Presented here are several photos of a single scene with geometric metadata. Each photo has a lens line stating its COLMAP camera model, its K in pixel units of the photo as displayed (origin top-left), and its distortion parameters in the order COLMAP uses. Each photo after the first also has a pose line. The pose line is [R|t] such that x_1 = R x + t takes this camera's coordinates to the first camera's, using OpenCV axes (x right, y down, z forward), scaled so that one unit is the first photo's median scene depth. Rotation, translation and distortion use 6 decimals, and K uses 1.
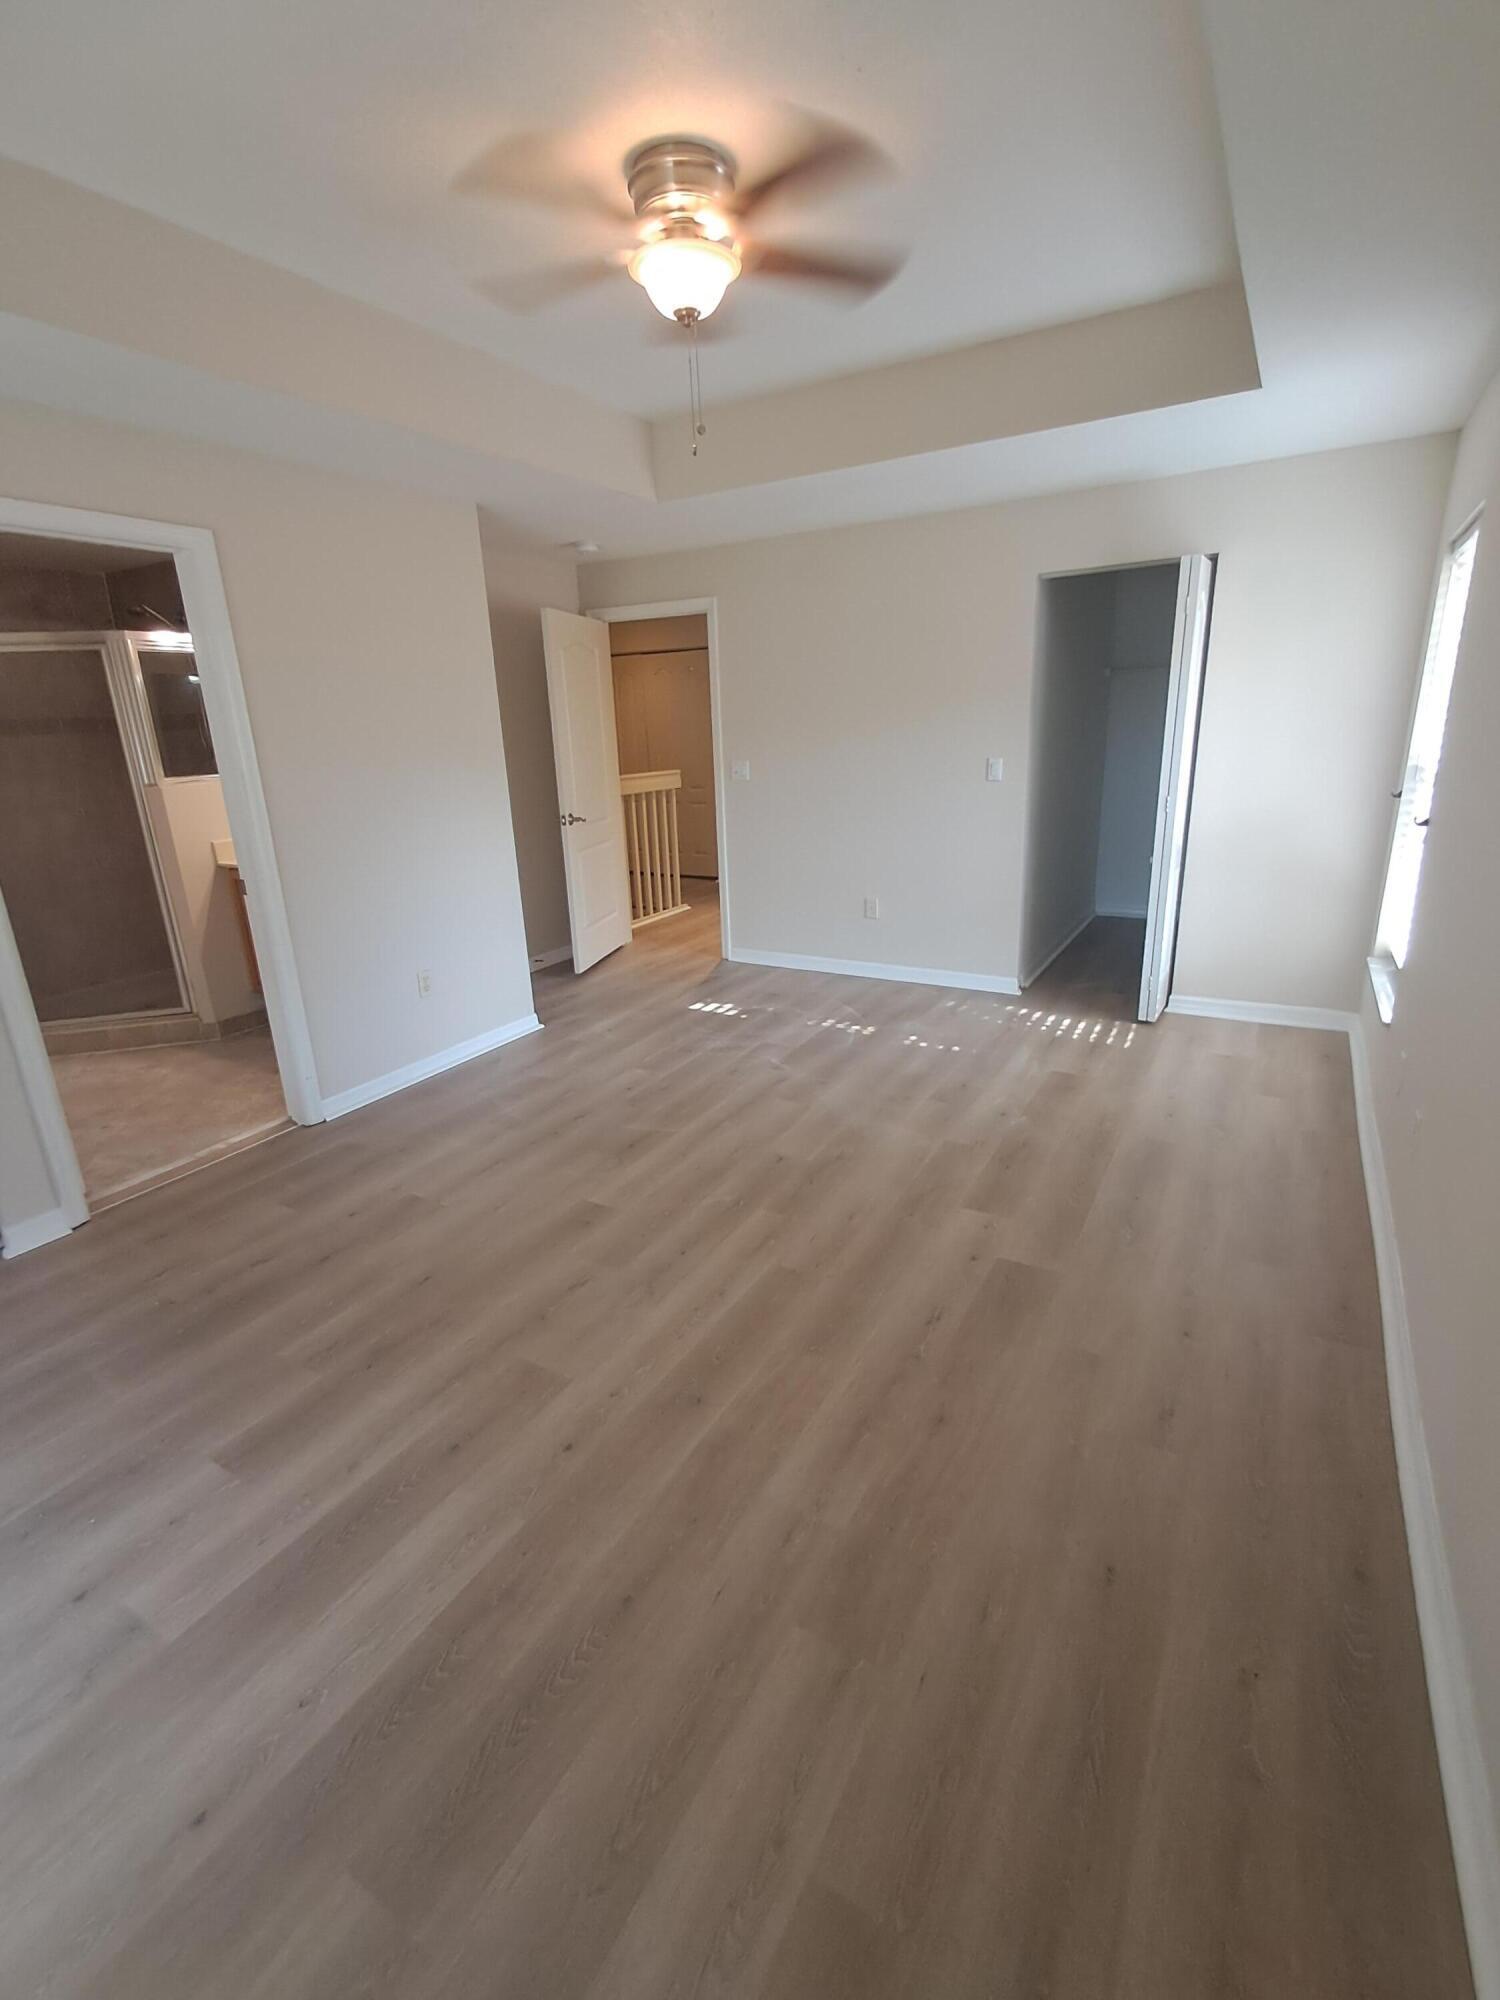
lens RADIAL K [[906.4, 0, 761.2], [0, 906.4, 1000.2], [0, 0, 1]] dist [-0.000159, 0.000024]
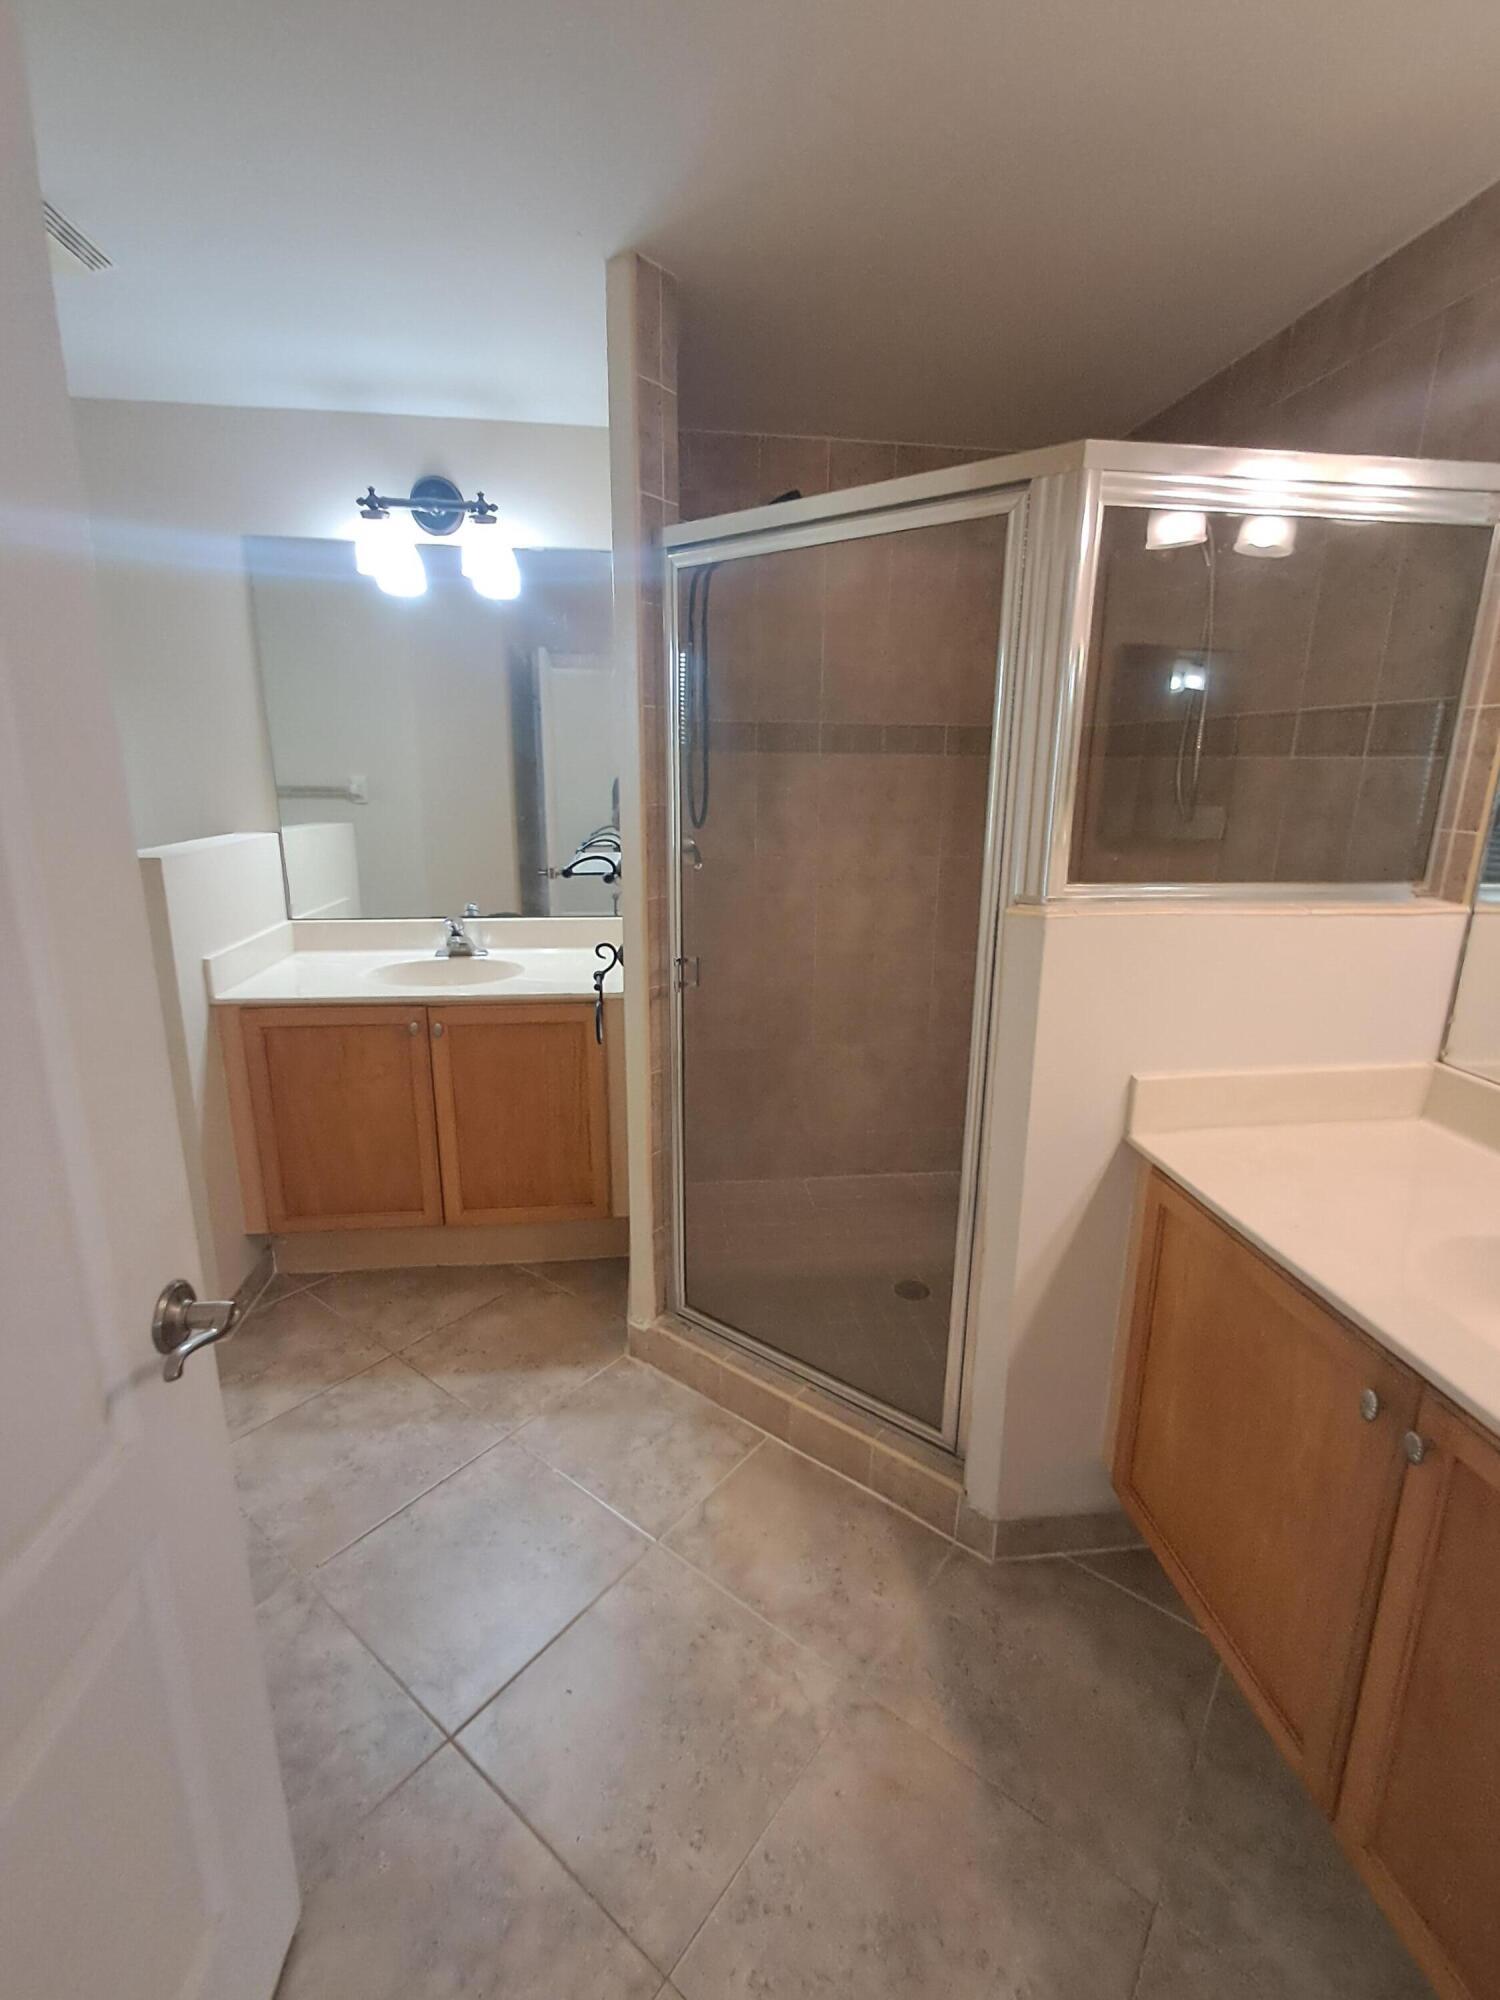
lens RADIAL K [[906.4, 0, 761.2], [0, 906.4, 1000.2], [0, 0, 1]] dist [-0.000159, 0.000024]
pose [[0.604047, 0.234744, -0.761592, -0.437800], [-0.274372, 0.958470, 0.077813, -0.189569], [0.748229, 0.161957, 0.643368, 0.671608]]
